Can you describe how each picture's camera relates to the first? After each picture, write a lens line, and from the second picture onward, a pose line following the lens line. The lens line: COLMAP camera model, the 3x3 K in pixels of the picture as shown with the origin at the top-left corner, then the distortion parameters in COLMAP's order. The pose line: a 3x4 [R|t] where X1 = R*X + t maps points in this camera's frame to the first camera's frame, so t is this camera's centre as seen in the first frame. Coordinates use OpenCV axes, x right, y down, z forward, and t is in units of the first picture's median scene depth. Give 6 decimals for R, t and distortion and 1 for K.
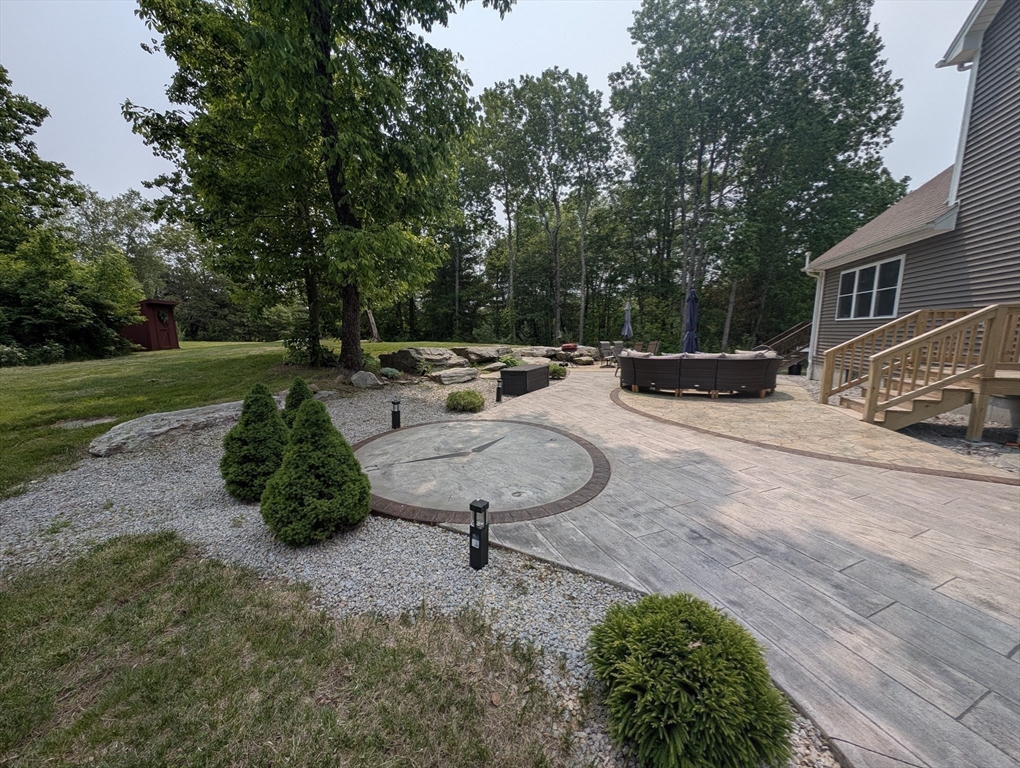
lens RADIAL K [[361.7, 0, 504.1], [0, 361.7, 384.8], [0, 0, 1]] dist [0.005960, -0.003713]
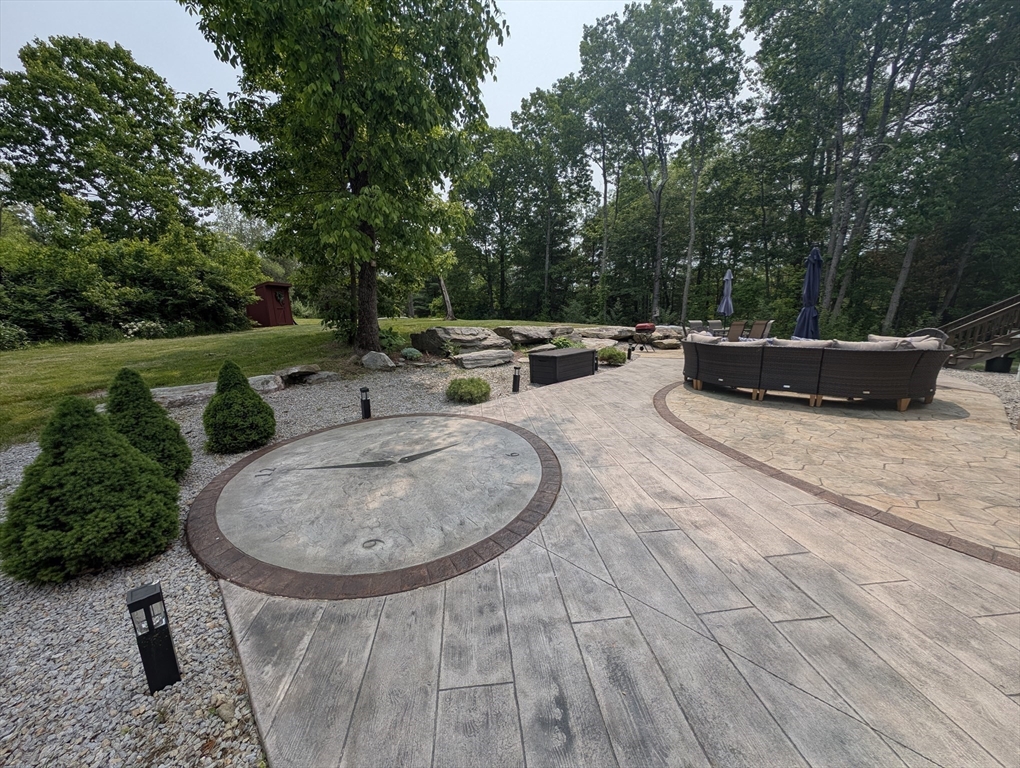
lens RADIAL K [[363.3, 0, 503.8], [0, 363.3, 385.1], [0, 0, 1]] dist [0.001320, -0.001145]
pose [[0.960295, 0.053446, -0.273818, 0.093717], [-0.037224, 0.997249, 0.064106, -0.011256], [0.276491, -0.051368, 0.959643, 0.085739]]
